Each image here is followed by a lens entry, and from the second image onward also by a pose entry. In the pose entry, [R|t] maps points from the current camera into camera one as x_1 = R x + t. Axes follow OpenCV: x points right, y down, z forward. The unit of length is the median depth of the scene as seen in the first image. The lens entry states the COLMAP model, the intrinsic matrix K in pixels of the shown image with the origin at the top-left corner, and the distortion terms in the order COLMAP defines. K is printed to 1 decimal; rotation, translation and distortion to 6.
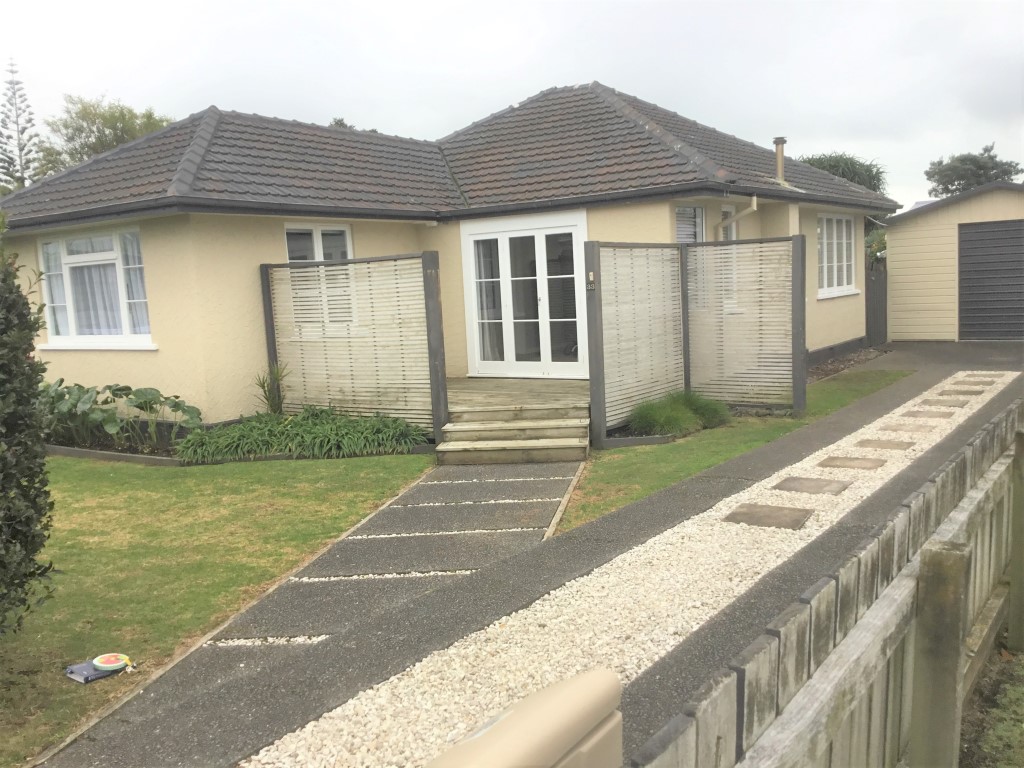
lens RADIAL K [[925.2, 0, 515.8], [0, 925.2, 389.3], [0, 0, 1]] dist [0.145208, -0.283316]
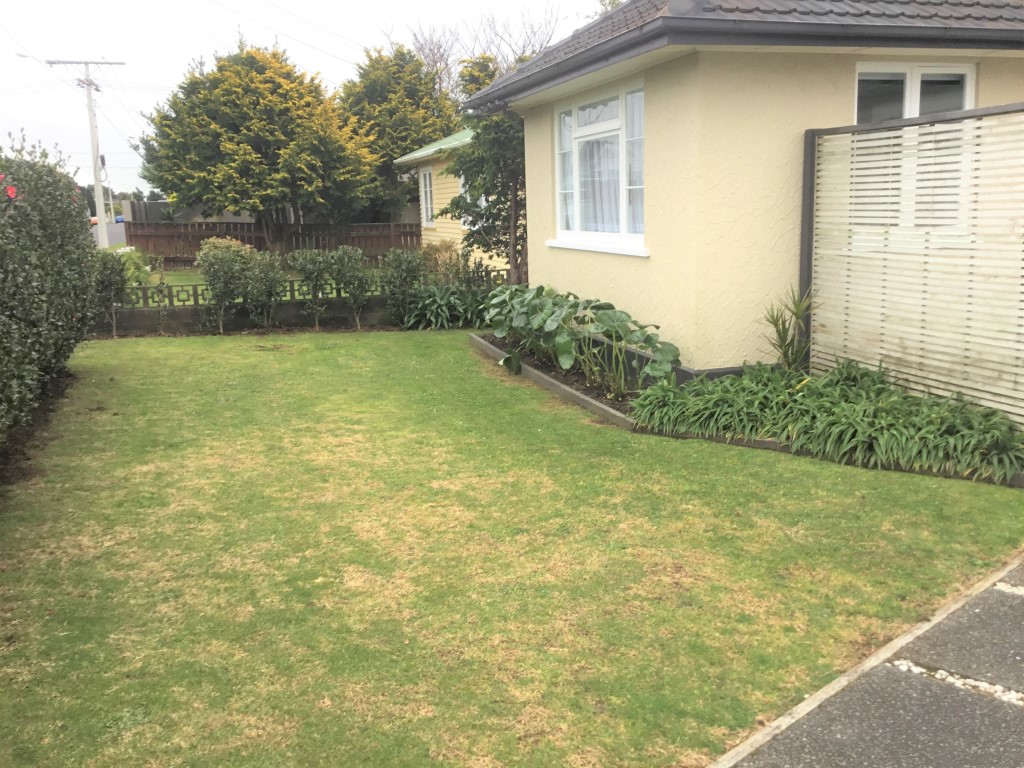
lens RADIAL K [[925.2, 0, 515.8], [0, 925.2, 389.3], [0, 0, 1]] dist [0.145208, -0.283316]
pose [[0.789448, 0.148927, -0.595477, -0.023261], [-0.083139, 0.987124, 0.136656, -0.034339], [0.608161, -0.058375, 0.791664, 0.409177]]
